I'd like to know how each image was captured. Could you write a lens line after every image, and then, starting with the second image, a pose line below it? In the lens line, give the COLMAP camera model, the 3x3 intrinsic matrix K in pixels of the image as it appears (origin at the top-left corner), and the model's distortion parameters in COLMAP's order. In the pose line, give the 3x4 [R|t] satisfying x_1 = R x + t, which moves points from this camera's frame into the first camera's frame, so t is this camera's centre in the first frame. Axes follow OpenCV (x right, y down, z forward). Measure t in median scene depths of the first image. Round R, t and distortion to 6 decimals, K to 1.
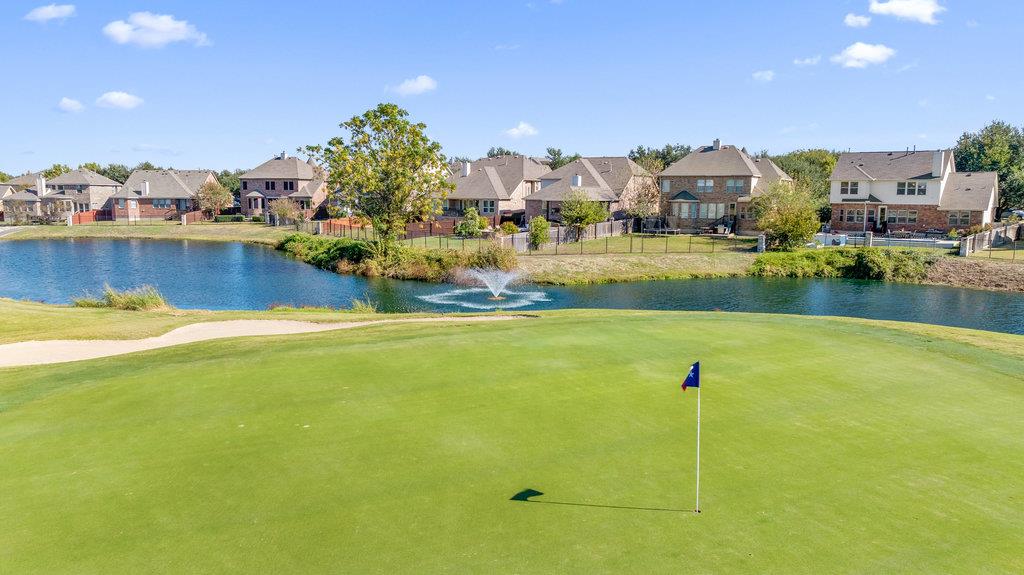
lens RADIAL K [[732.7, 0, 512.0], [0, 732.7, 287.5], [0, 0, 1]] dist [-0.036843, 0.035428]
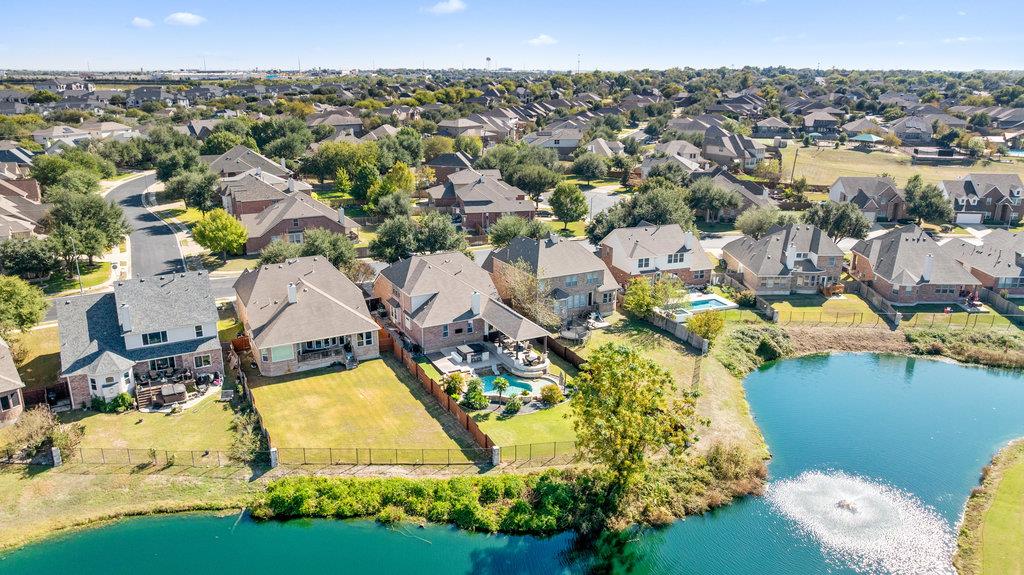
lens RADIAL K [[732.7, 0, 512.0], [0, 732.7, 287.5], [0, 0, 1]] dist [-0.036843, 0.035428]
pose [[0.516067, -0.255460, 0.817566, -0.627311], [0.100387, 0.965950, 0.238458, -0.356234], [-0.850645, -0.040988, 0.524140, 0.406999]]
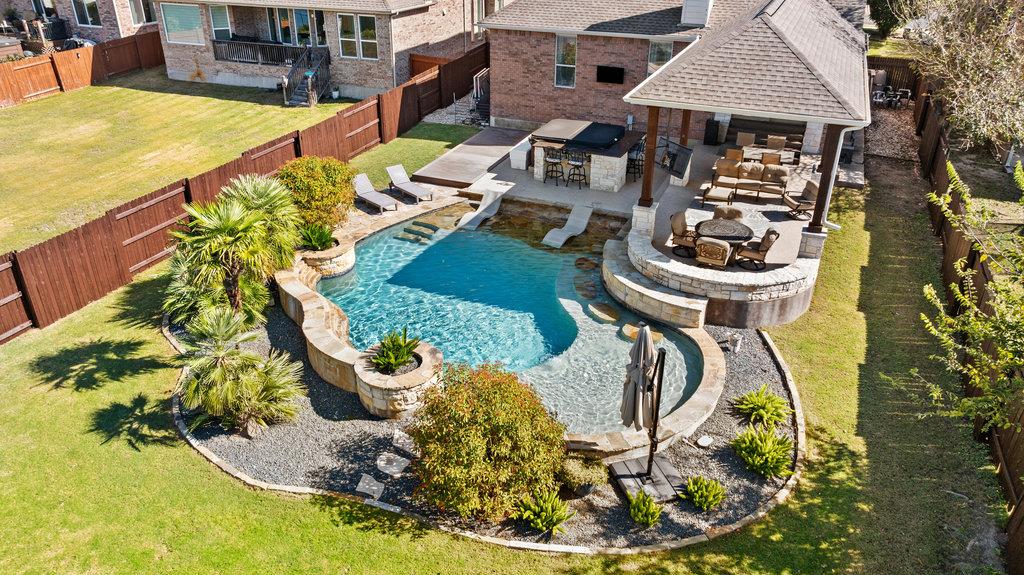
lens RADIAL K [[732.7, 0, 512.0], [0, 732.7, 287.5], [0, 0, 1]] dist [-0.036843, 0.035428]
pose [[0.991123, -0.065248, 0.115839, -0.010653], [0.020029, 0.934625, 0.355070, -0.119639], [-0.131434, -0.349597, 0.927635, 0.679096]]
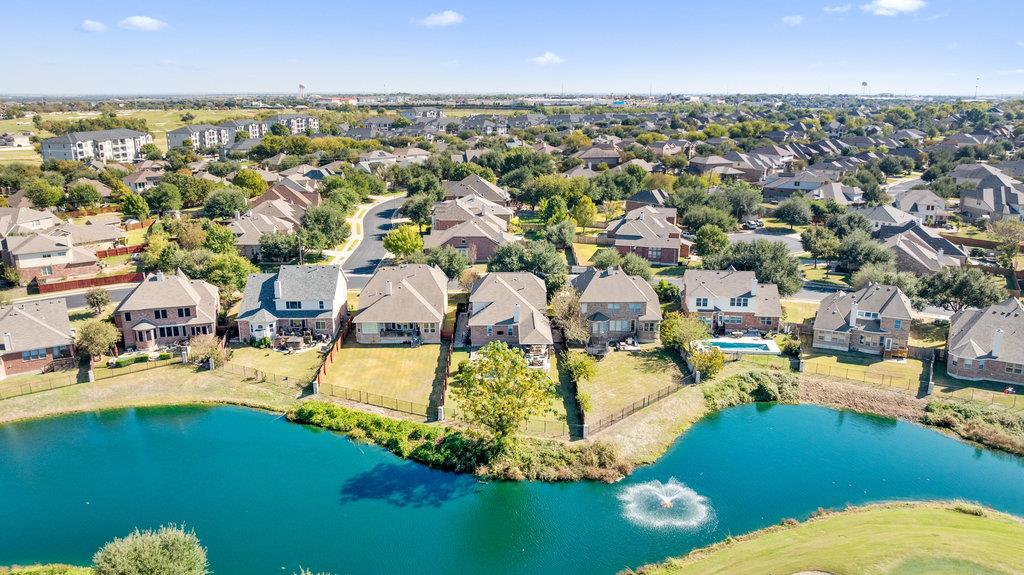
lens RADIAL K [[757.9, 0, 512.0], [0, 757.9, 287.5], [0, 0, 1]] dist [-0.003489, -0.003549]
pose [[0.850268, -0.142642, 0.506653, -0.520777], [0.068767, 0.984433, 0.161751, -0.359555], [-0.521838, -0.102691, 0.846841, -0.080376]]
